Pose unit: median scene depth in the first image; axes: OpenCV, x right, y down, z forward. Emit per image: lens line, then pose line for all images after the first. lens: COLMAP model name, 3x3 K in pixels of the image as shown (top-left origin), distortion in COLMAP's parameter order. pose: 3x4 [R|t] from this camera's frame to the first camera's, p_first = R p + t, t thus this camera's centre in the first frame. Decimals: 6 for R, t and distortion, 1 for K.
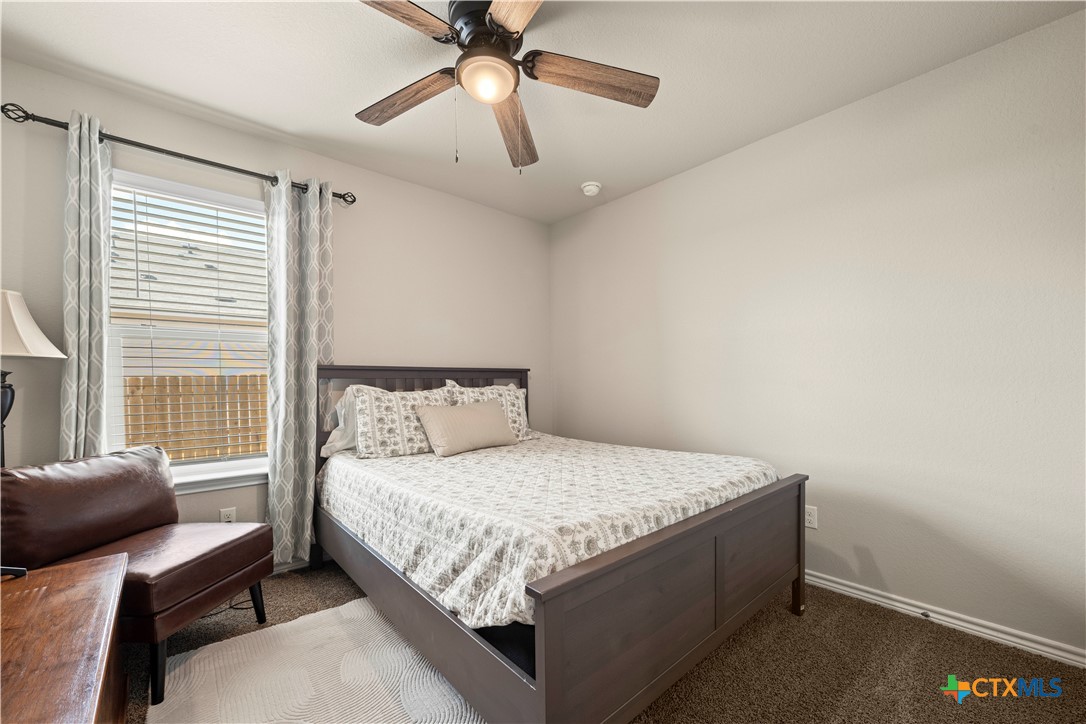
lens RADIAL K [[430.3, 0, 556.0], [0, 430.3, 370.3], [0, 0, 1]] dist [-0.000493, -0.000054]
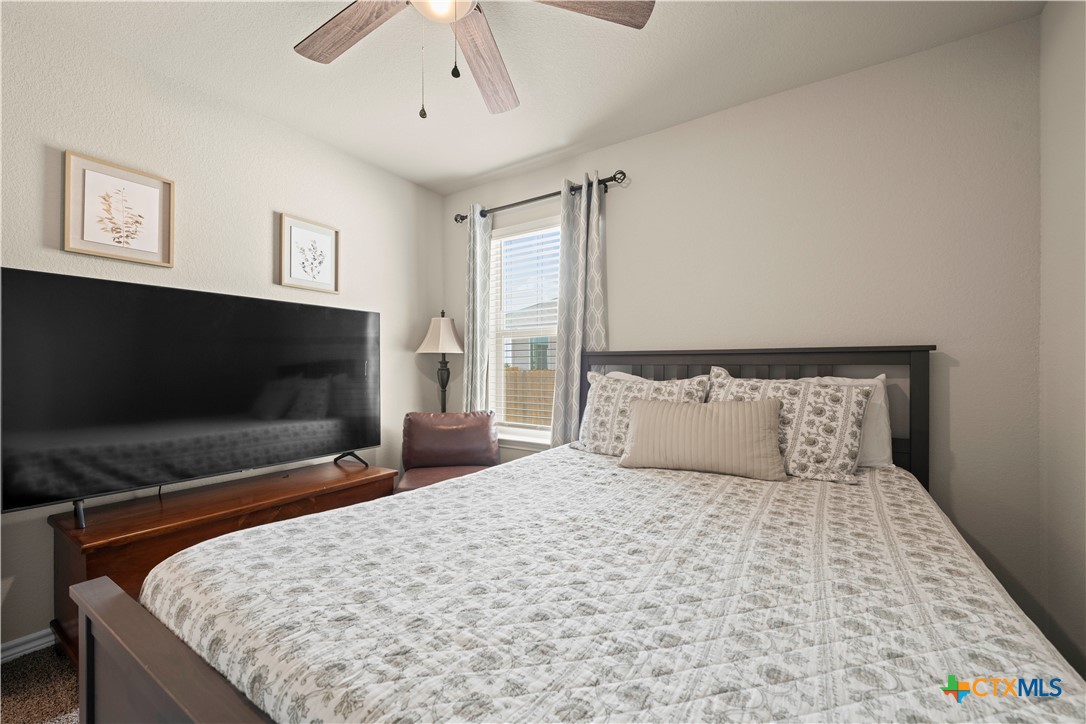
lens RADIAL K [[426.4, 0, 550.8], [0, 426.4, 363.6], [0, 0, 1]] dist [0.000648, -0.000066]
pose [[0.271257, -0.000585, -0.962507, 0.426015], [0.021345, 0.999758, 0.005408, 0.008221], [0.962270, -0.022011, 0.271204, 0.641537]]
